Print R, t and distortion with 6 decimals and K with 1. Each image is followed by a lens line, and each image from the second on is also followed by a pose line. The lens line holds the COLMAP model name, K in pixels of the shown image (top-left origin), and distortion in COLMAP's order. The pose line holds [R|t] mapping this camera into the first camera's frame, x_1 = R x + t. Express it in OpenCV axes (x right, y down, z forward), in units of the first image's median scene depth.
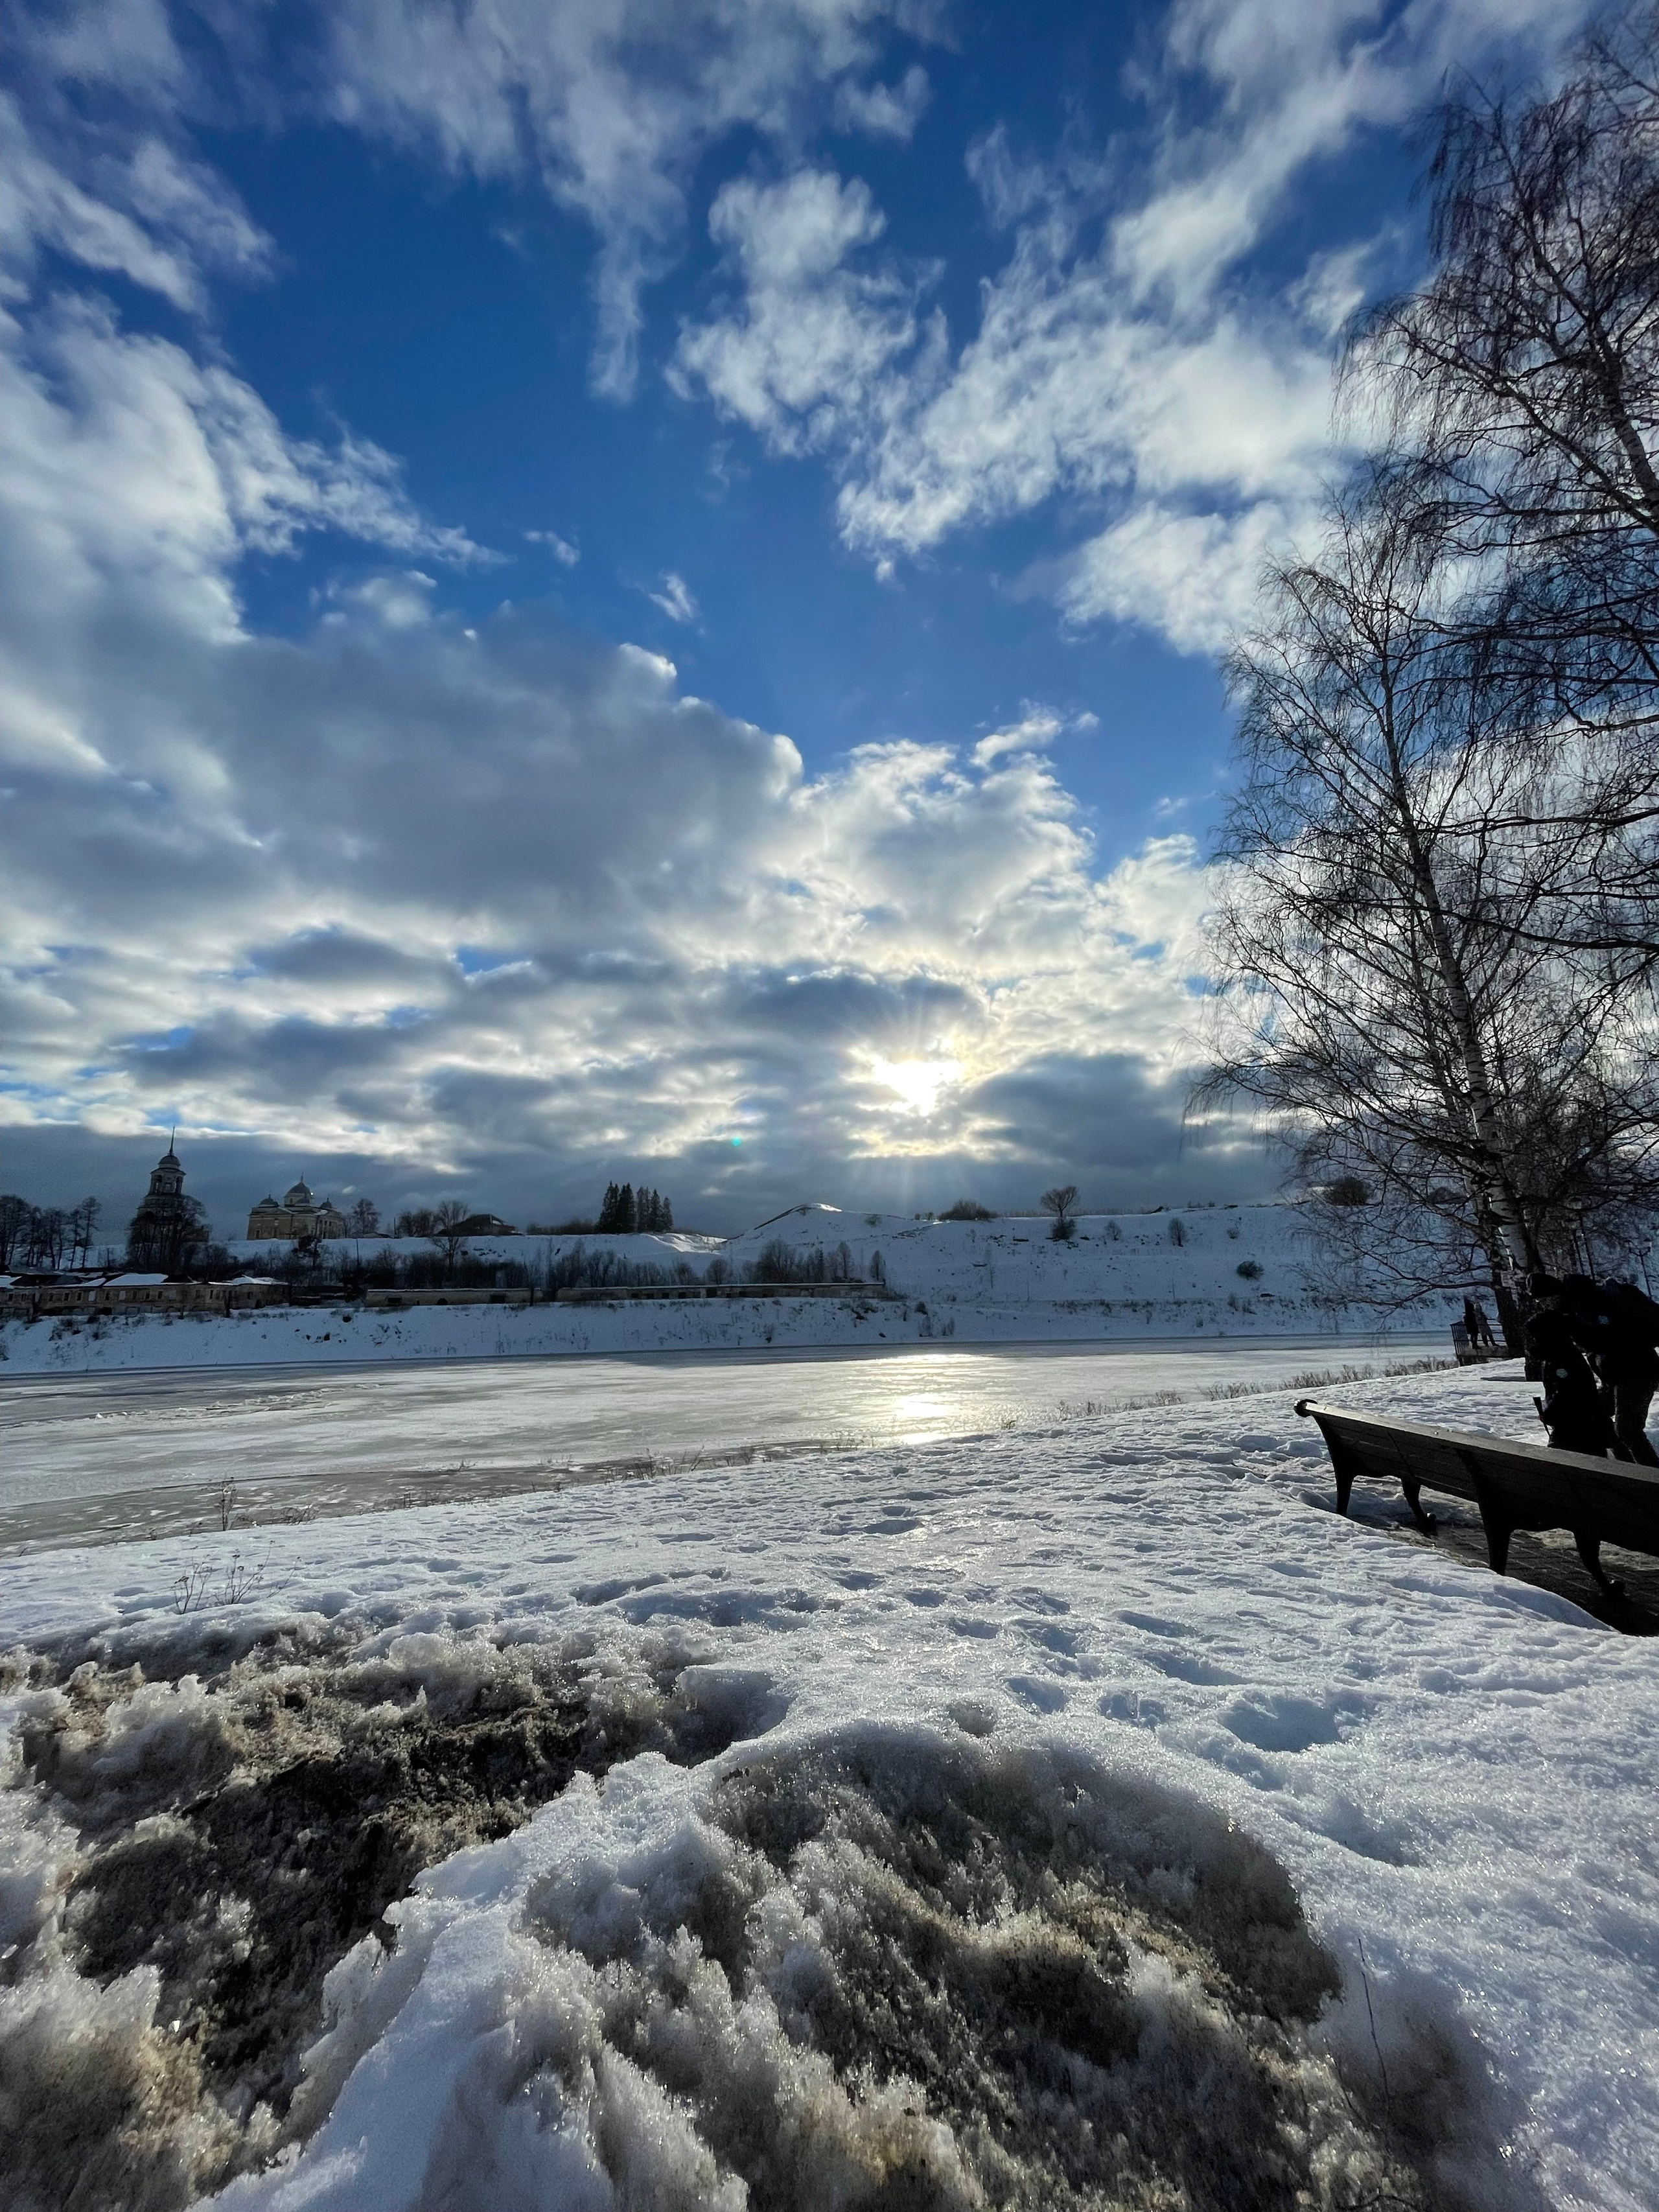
lens RADIAL K [[884.1, 0, 806.8], [0, 884.1, 1093.4], [0, 0, 1]] dist [-0.001489, 0.000408]
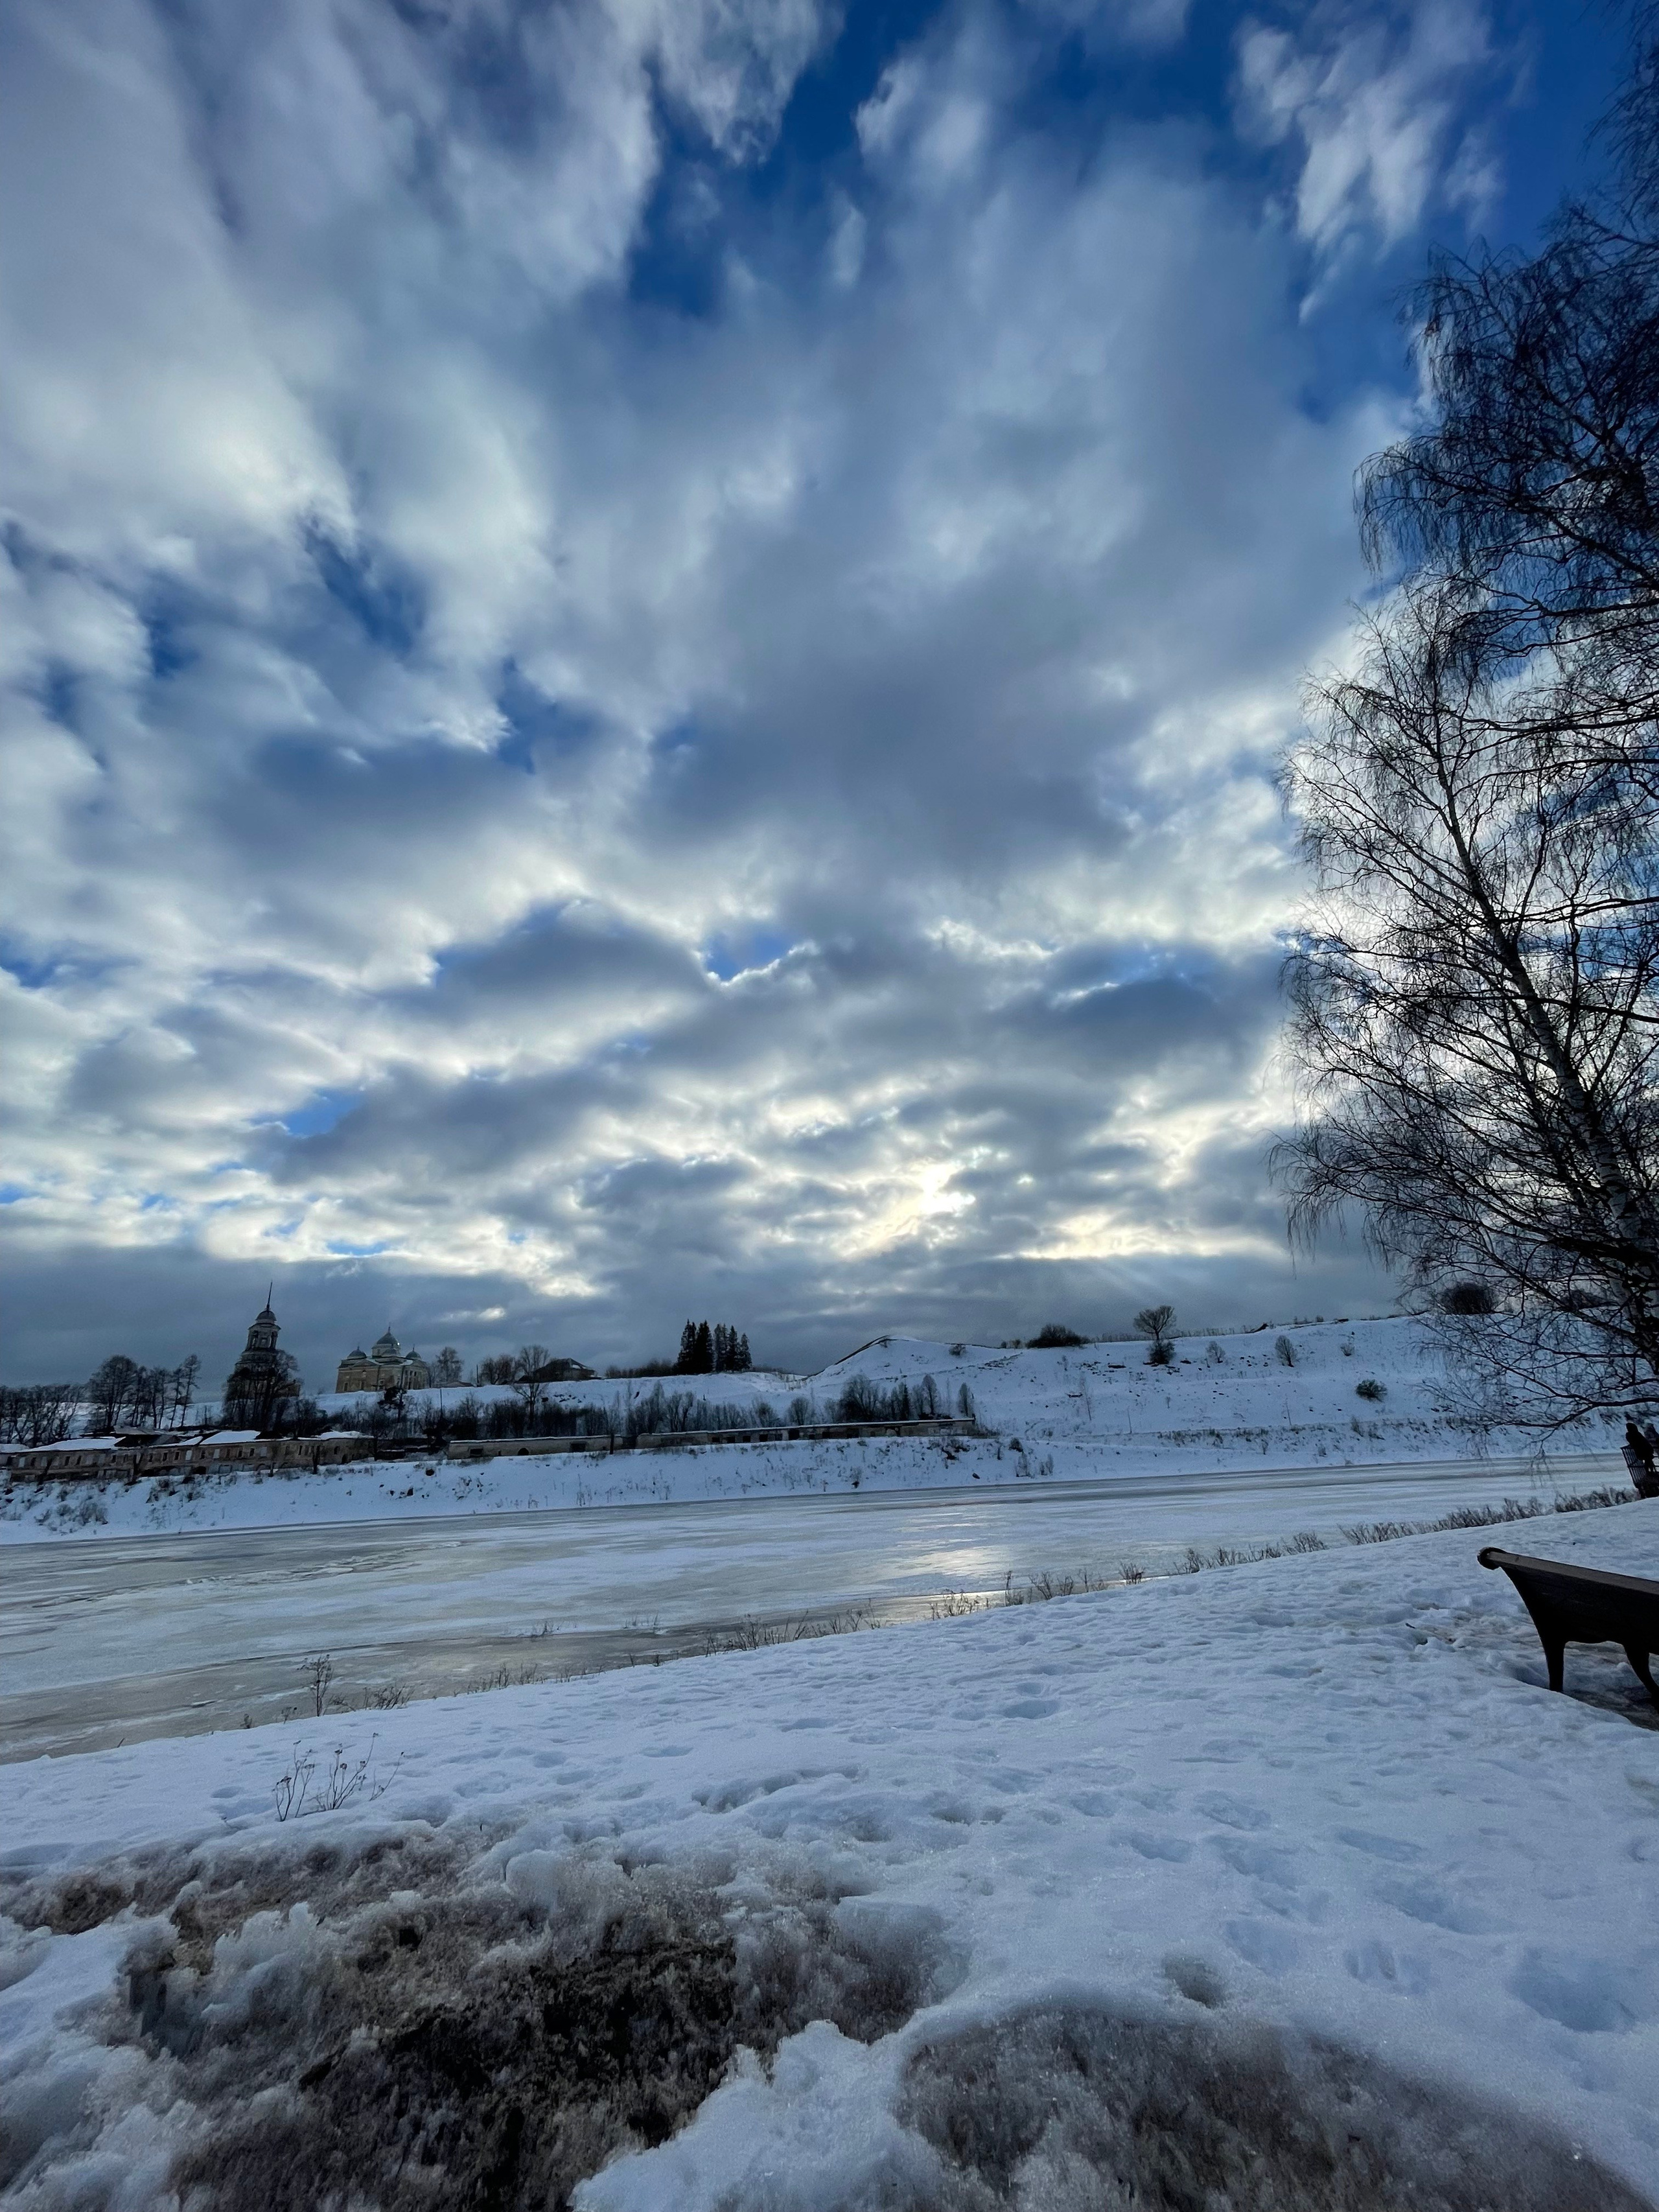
lens RADIAL K [[880.8, 0, 802.6], [0, 880.8, 1096.3], [0, 0, 1]] dist [-0.001718, -0.000524]
pose [[0.995370, -0.058791, -0.076037, -0.022759], [0.047482, 0.988610, -0.142813, -0.006917], [0.083567, 0.138542, 0.986825, 0.008737]]
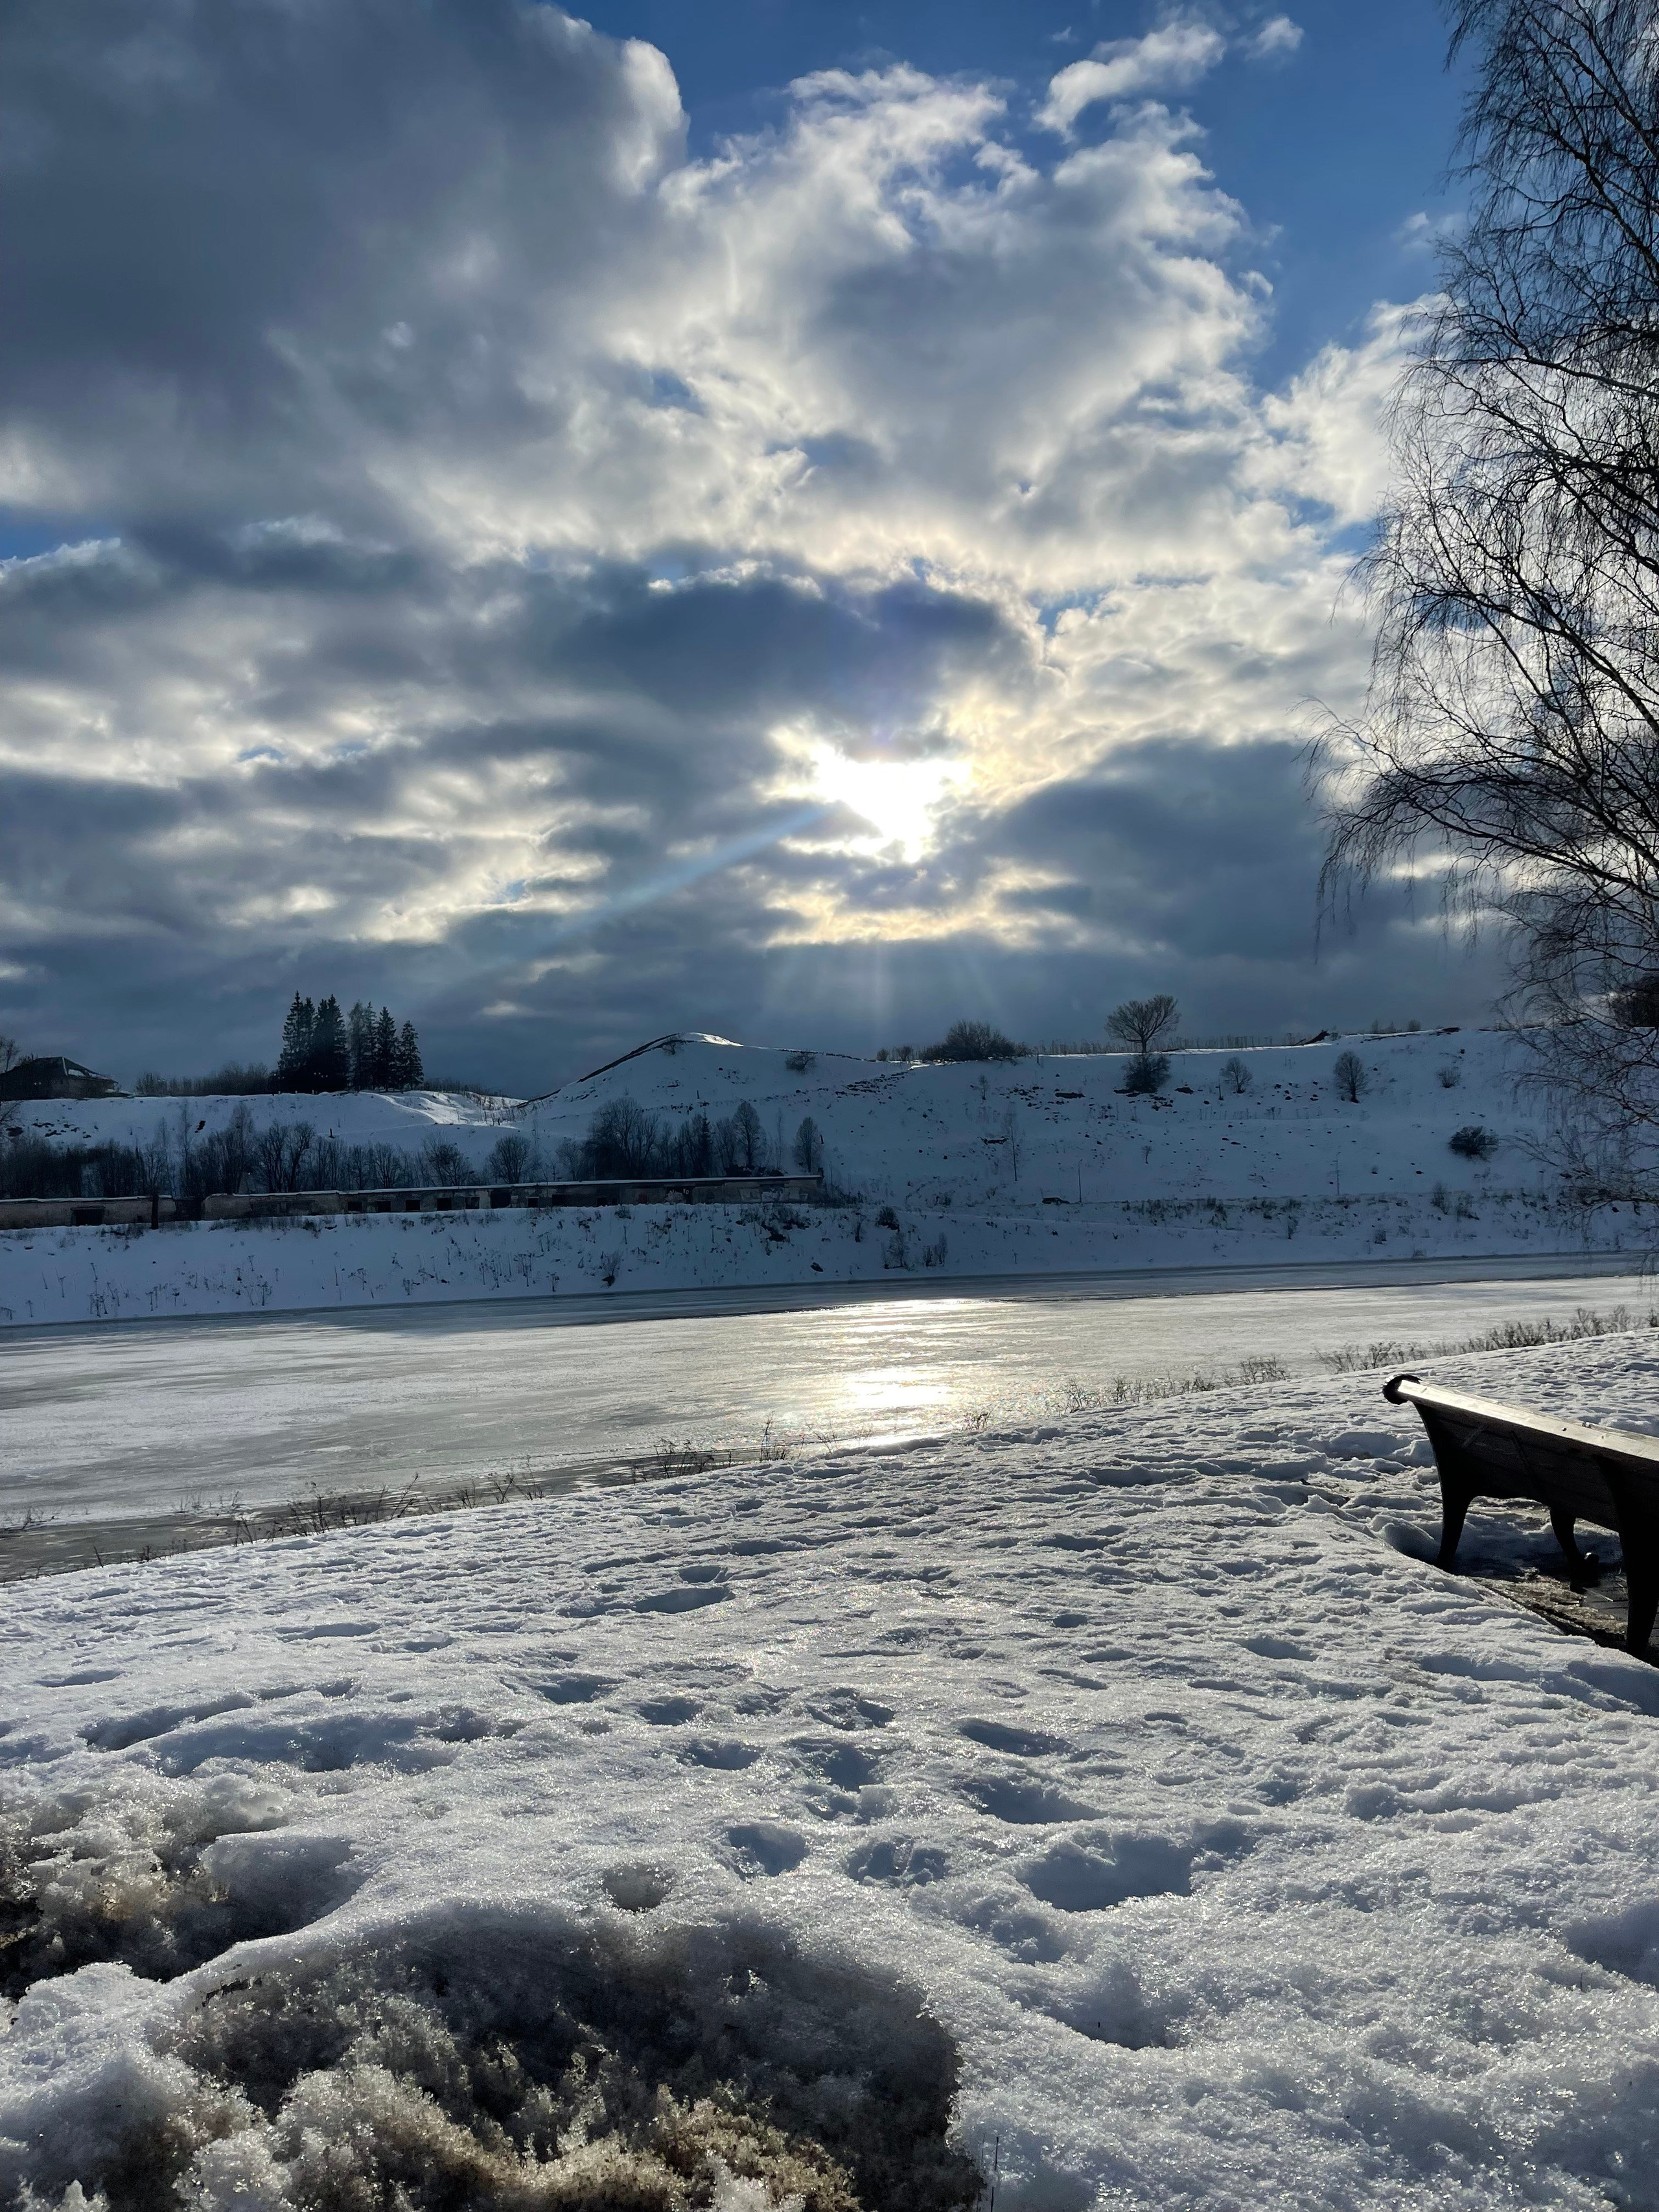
lens RADIAL K [[1660.3, 0, 829.5], [0, 1660.3, 1106.0], [0, 0, 1]] dist [0.091761, -0.117435]
pose [[0.996915, -0.011718, 0.077603, 0.079229], [-0.001670, 0.985400, 0.170247, -0.019202], [-0.078465, -0.169852, 0.982341, -0.037585]]
